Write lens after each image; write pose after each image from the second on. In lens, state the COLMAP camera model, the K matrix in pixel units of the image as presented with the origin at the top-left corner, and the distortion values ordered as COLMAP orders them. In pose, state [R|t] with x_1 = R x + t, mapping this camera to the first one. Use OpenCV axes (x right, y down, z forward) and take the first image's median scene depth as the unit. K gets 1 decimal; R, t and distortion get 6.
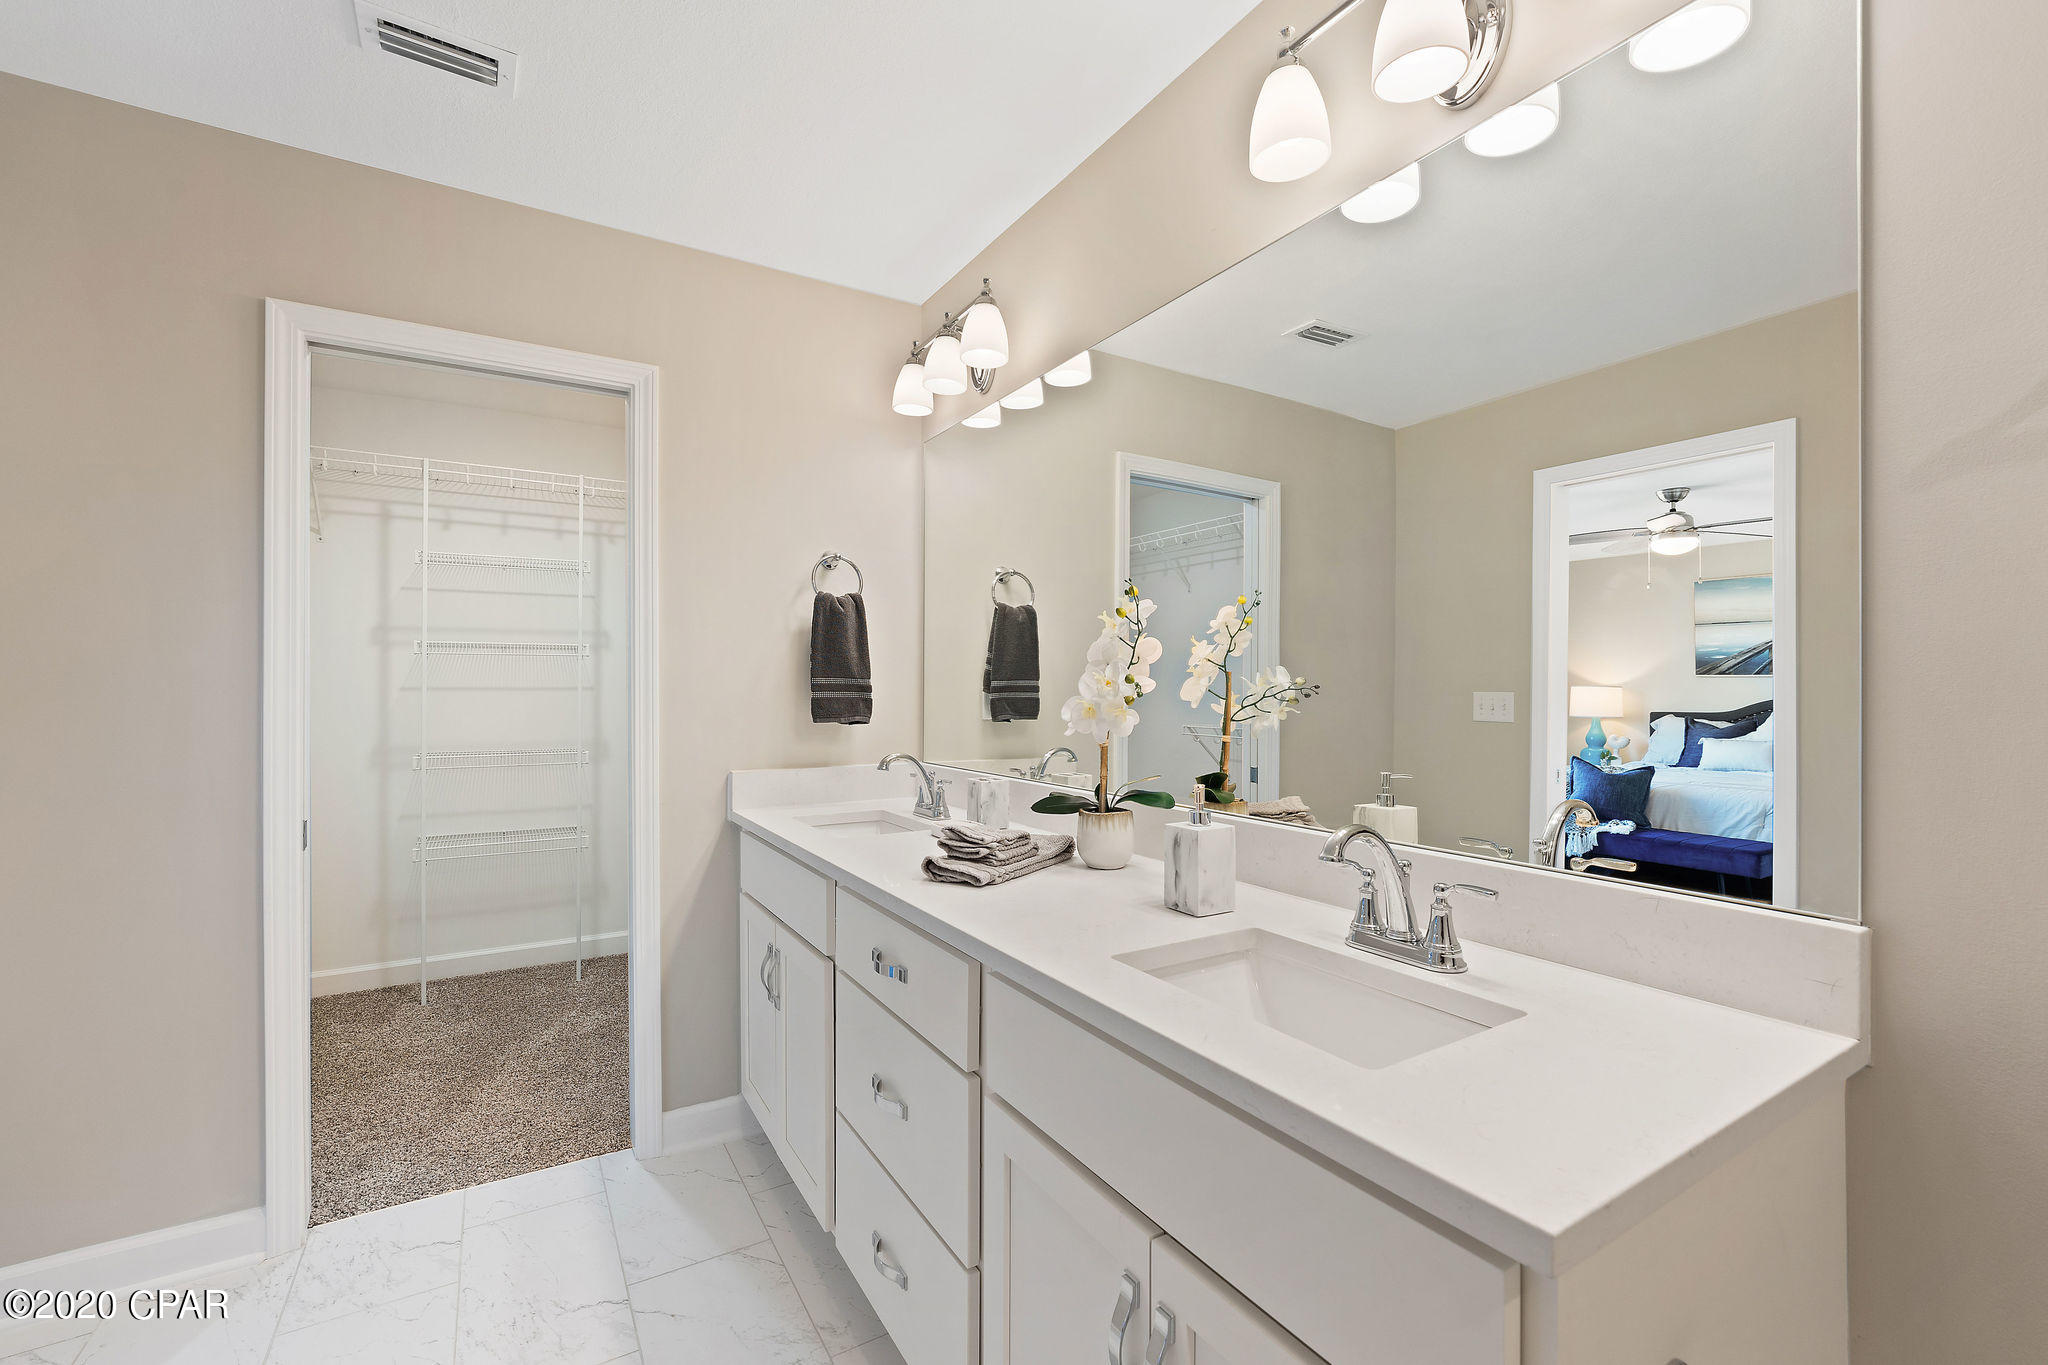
lens RADIAL K [[849.3, 0, 1027.6], [0, 849.3, 681.1], [0, 0, 1]] dist [-0.025246, 0.002415]
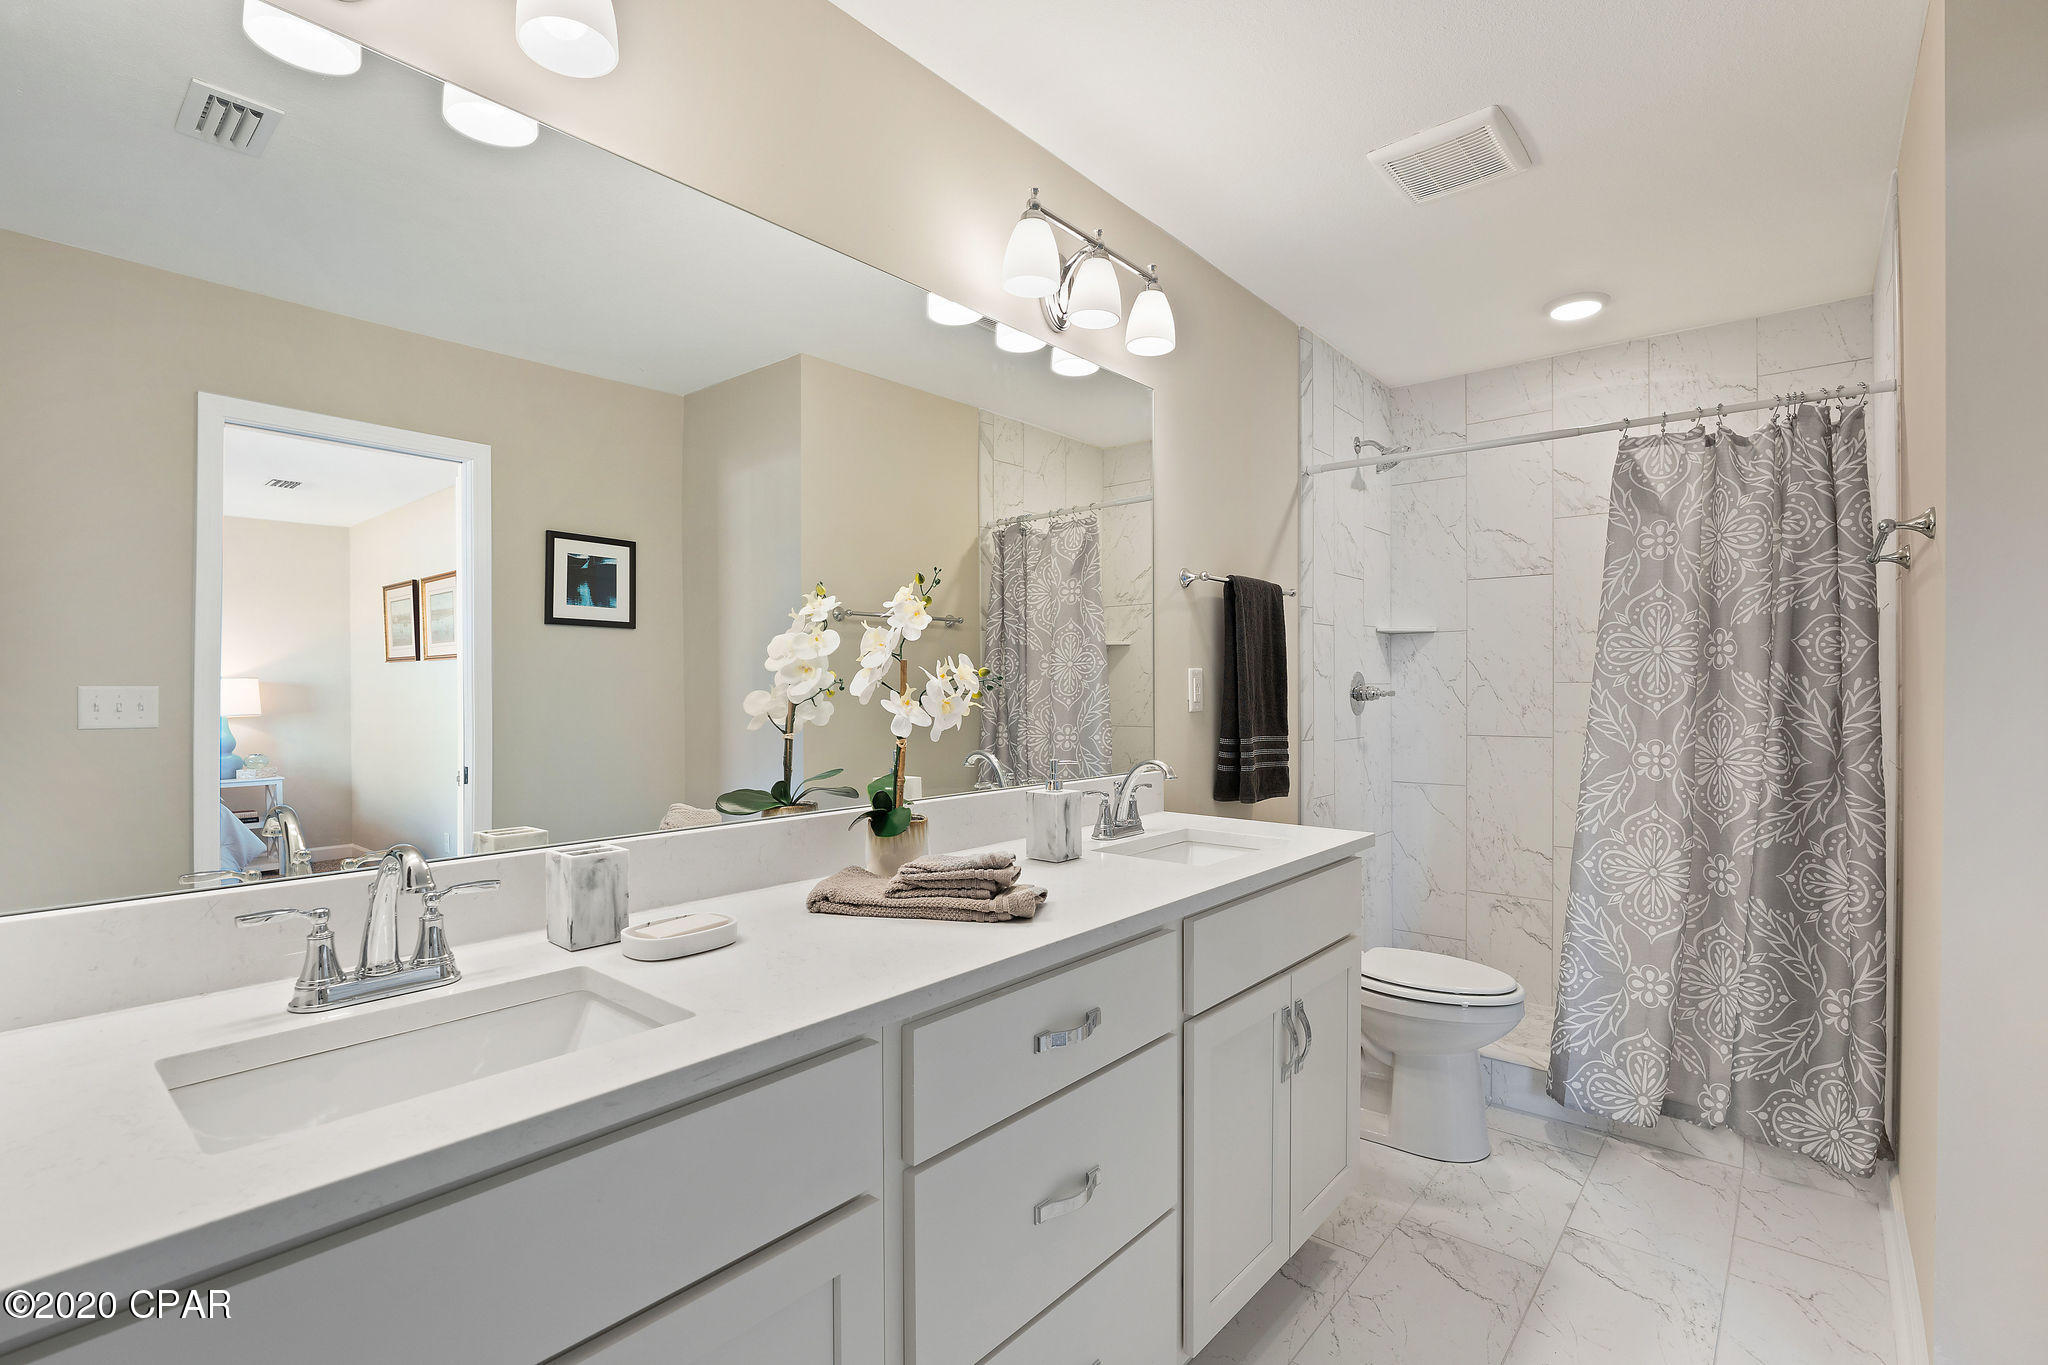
lens RADIAL K [[918.7, 0, 1027.7], [0, 918.7, 687.3], [0, 0, 1]] dist [-0.021862, -0.000121]
pose [[-0.293957, -0.005497, 0.955803, -0.872914], [-0.010209, 0.999944, 0.002611, 0.010884], [-0.955764, -0.008990, -0.293996, 1.161126]]
